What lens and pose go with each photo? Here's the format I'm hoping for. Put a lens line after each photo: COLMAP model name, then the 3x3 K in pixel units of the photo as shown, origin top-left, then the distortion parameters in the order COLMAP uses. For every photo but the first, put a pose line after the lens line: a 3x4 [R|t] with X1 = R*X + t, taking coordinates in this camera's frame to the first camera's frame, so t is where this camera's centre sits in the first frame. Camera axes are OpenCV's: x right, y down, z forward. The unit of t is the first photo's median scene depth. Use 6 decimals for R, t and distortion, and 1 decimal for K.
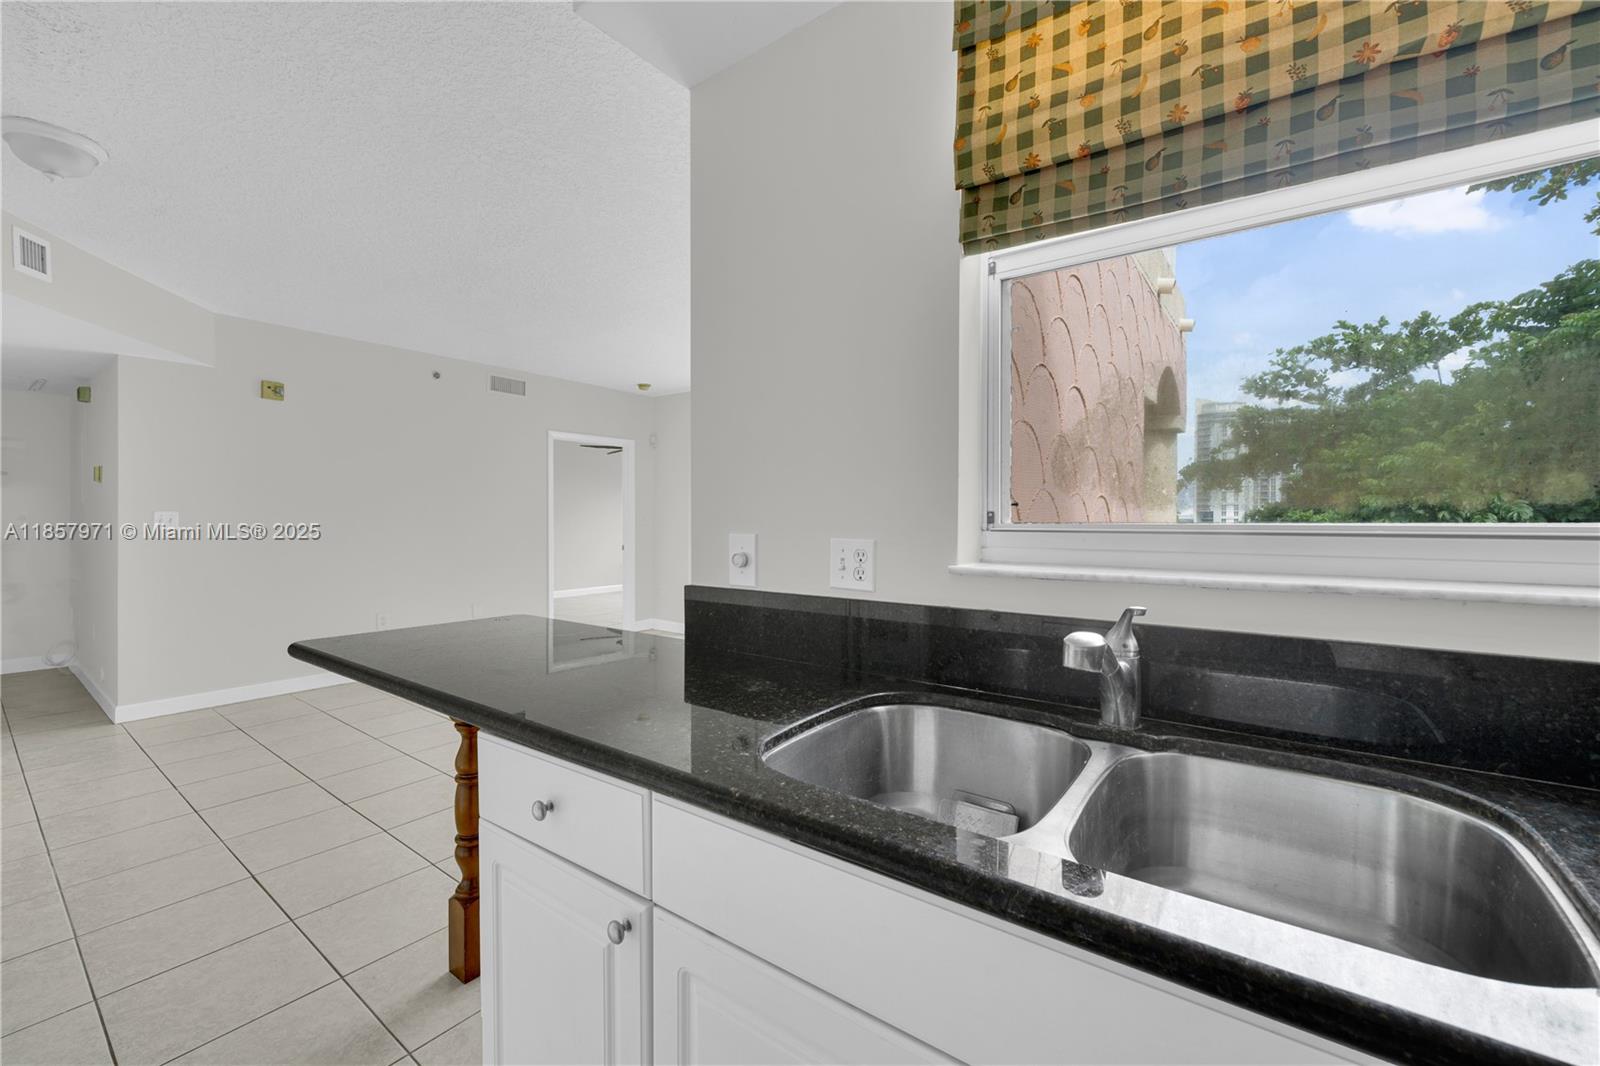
lens RADIAL K [[667.8, 0, 791.6], [0, 667.8, 515.2], [0, 0, 1]] dist [0.006367, 0.001052]
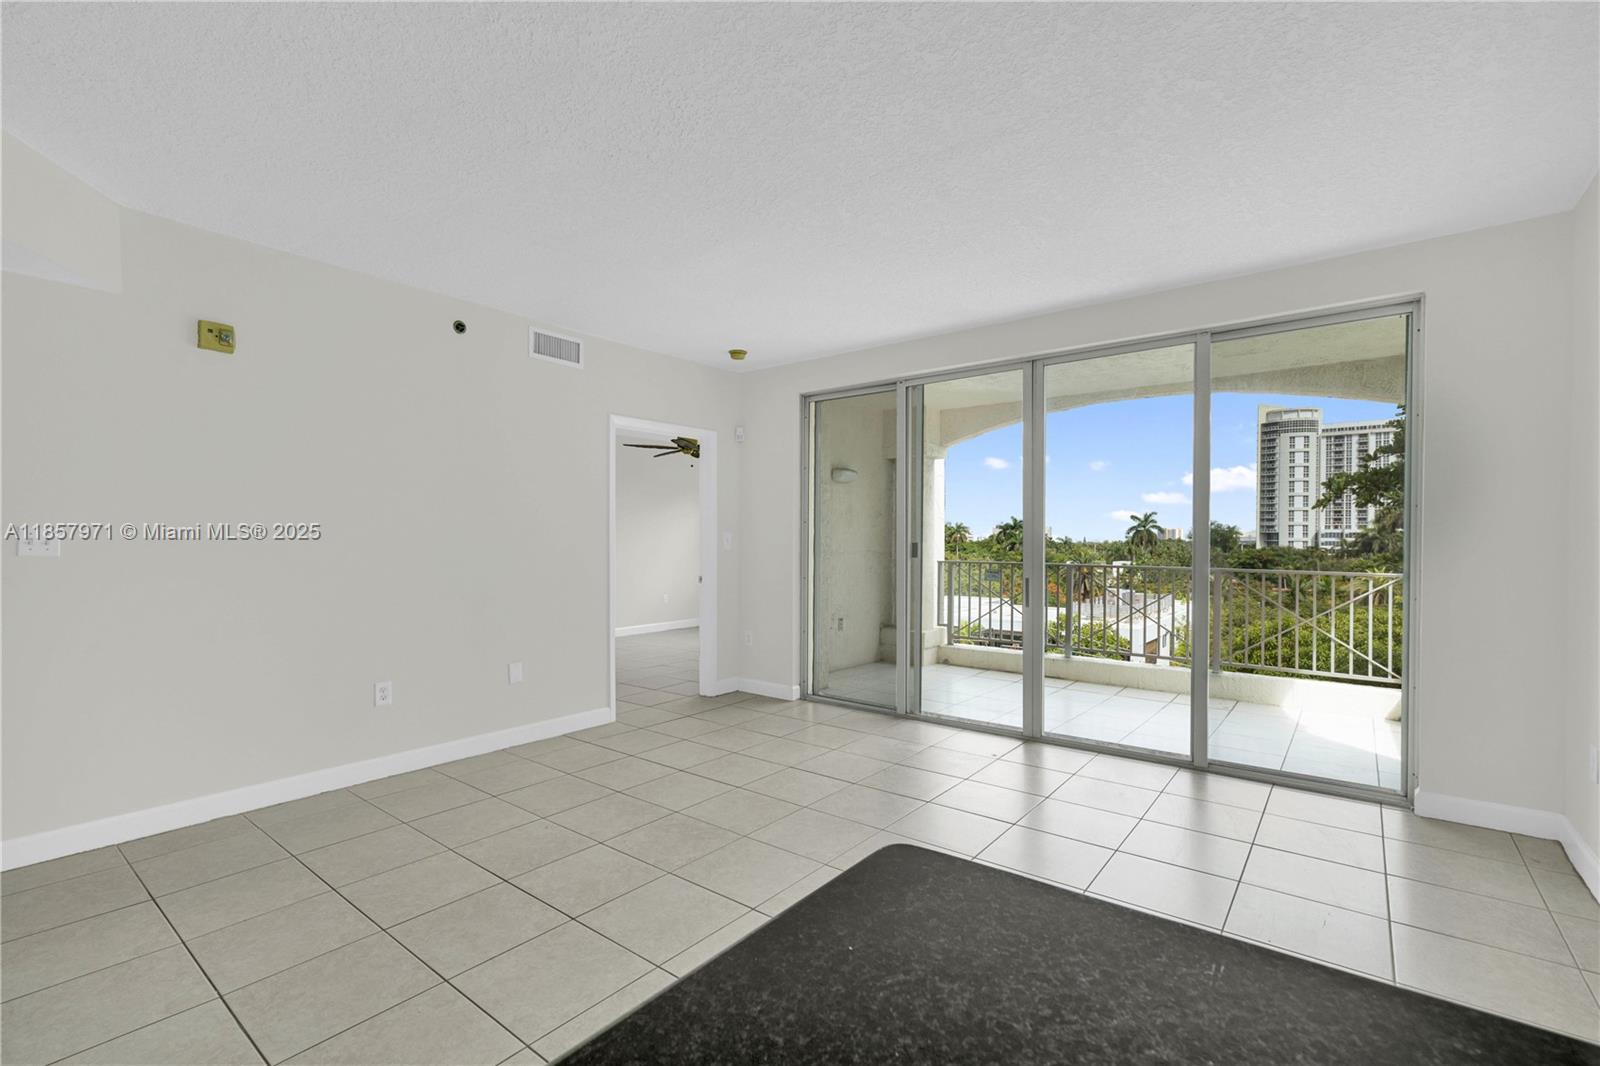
lens RADIAL K [[720.8, 0, 782.7], [0, 720.8, 543.0], [0, 0, 1]] dist [-0.005498, -0.001443]
pose [[0.999746, 0.004366, -0.022112, -0.170480], [-0.004100, 0.999919, 0.012044, -0.001768], [0.022163, -0.011950, 0.999683, 0.253411]]
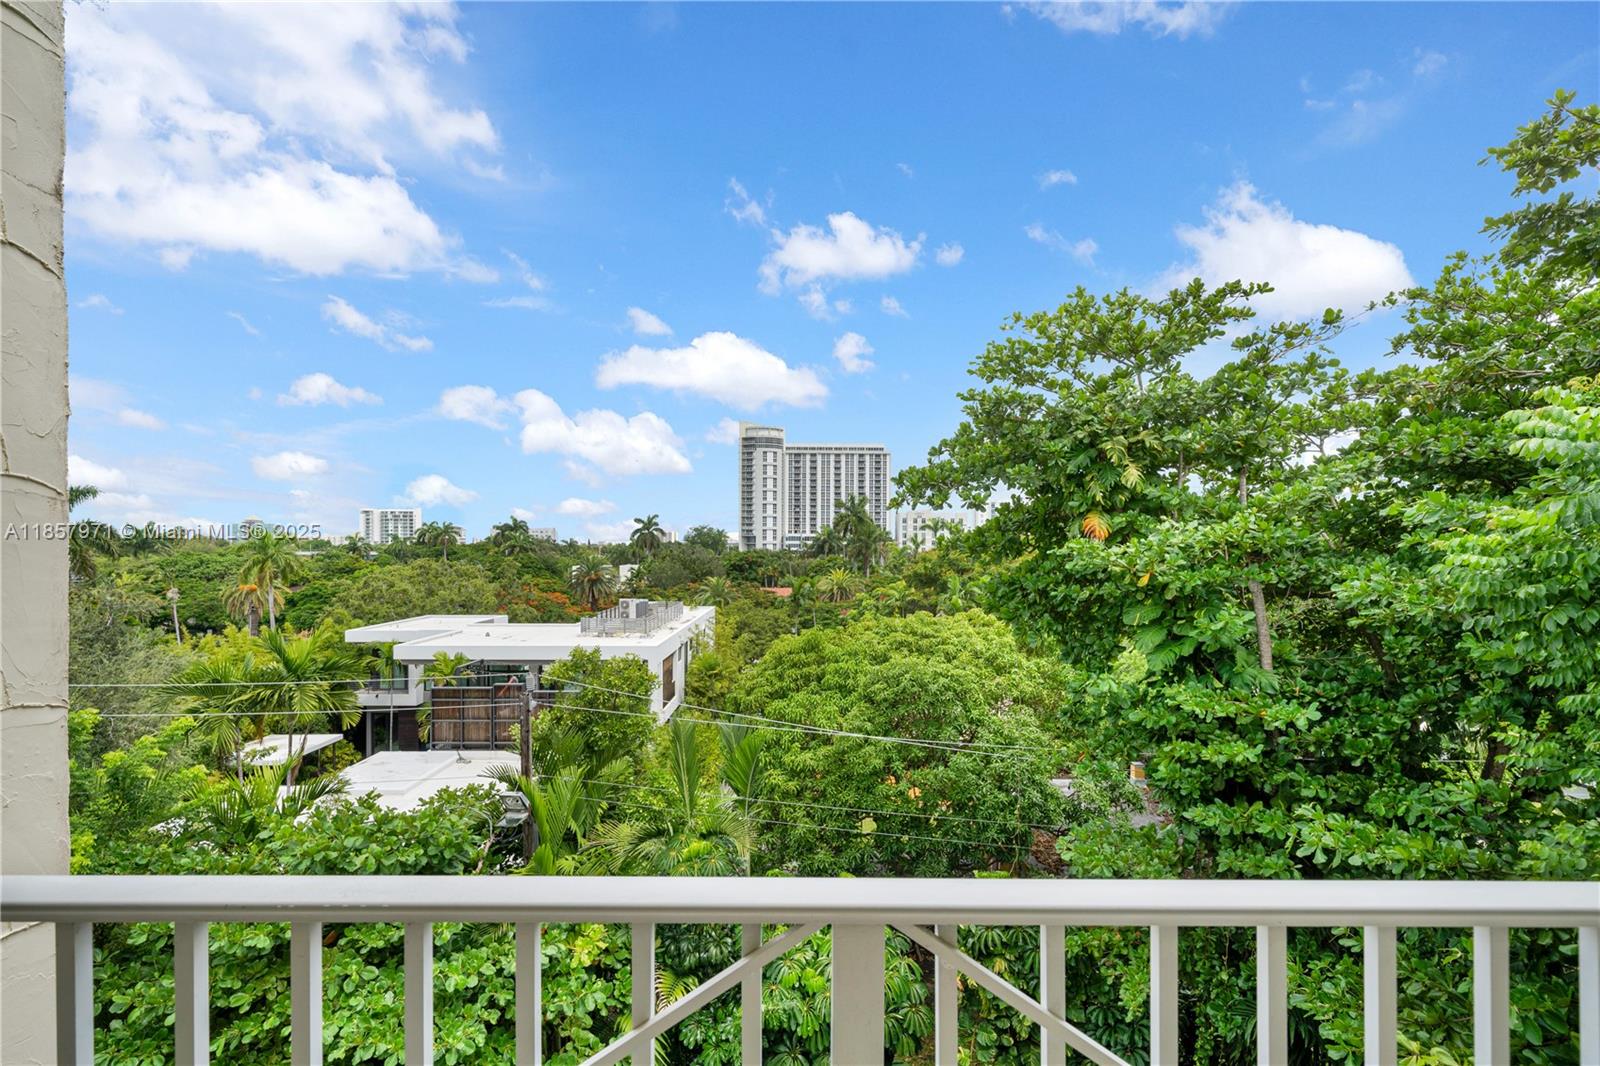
lens RADIAL K [[762.9, 0, 801.7], [0, 762.9, 555.2], [0, 0, 1]] dist [0.002639, -0.001507]
pose [[0.797297, -0.003402, 0.603577, 0.157720], [-0.010981, 0.999737, 0.020140, -0.013845], [-0.603487, -0.022686, 0.797050, 1.263925]]
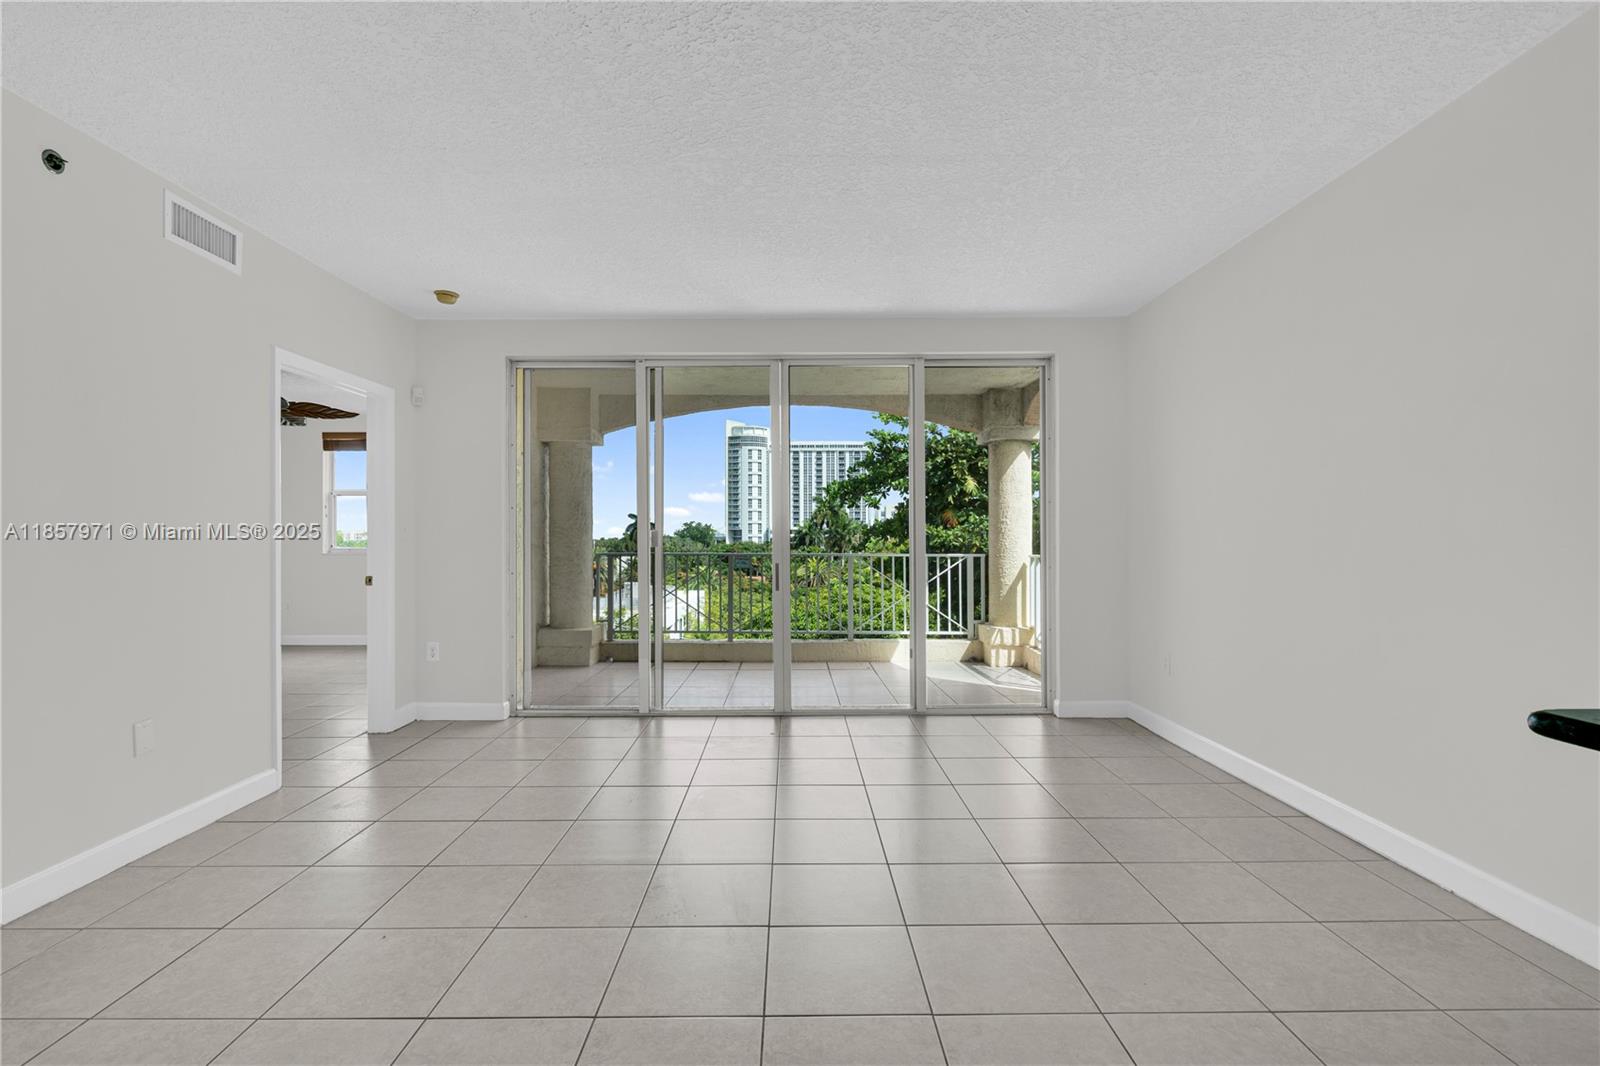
lens RADIAL K [[736.6, 0, 801.9], [0, 736.6, 535.4], [0, 0, 1]] dist [-0.009843, 0.002141]
pose [[0.784739, -0.000421, 0.619826, -0.407238], [-0.001775, 0.999994, 0.002926, 0.008867], [-0.619824, -0.003397, 0.784734, 0.349746]]
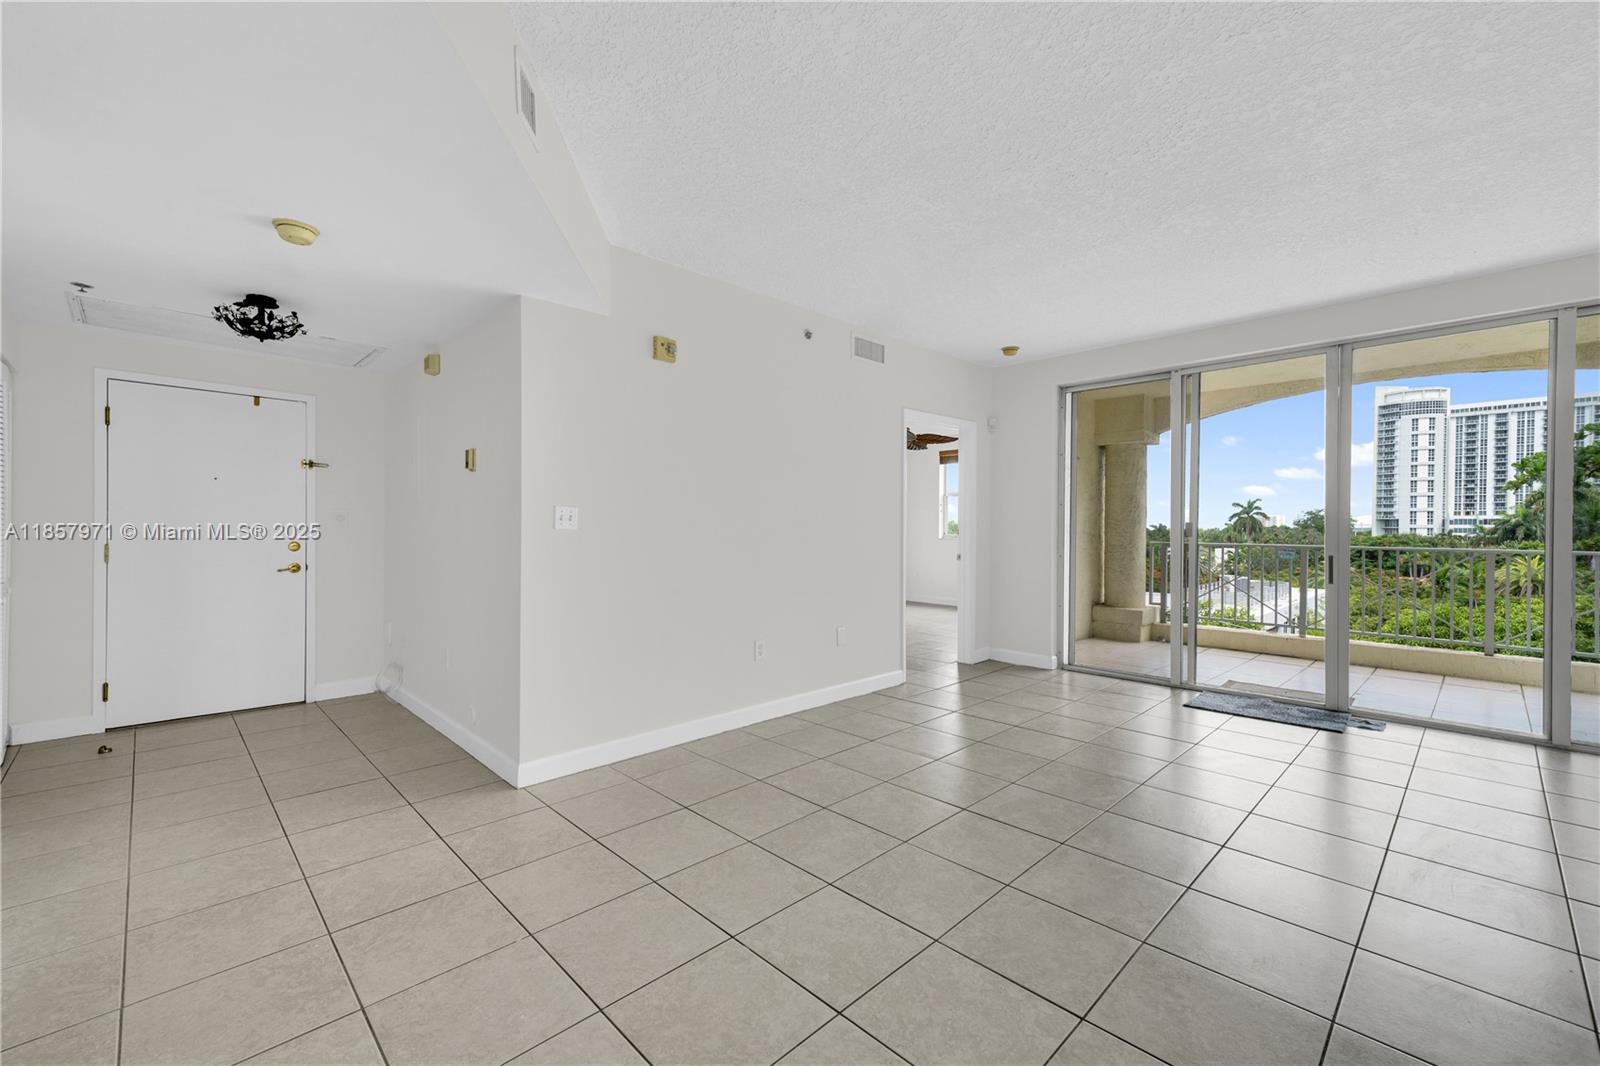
lens RADIAL K [[667.8, 0, 777.3], [0, 667.8, 534.3], [0, 0, 1]] dist [0.006367, 0.001052]
pose [[0.987071, 0.005570, -0.160187, -0.397315], [-0.002598, 0.999821, 0.018757, 0.007121], [0.160262, -0.018098, 0.986909, 0.202854]]
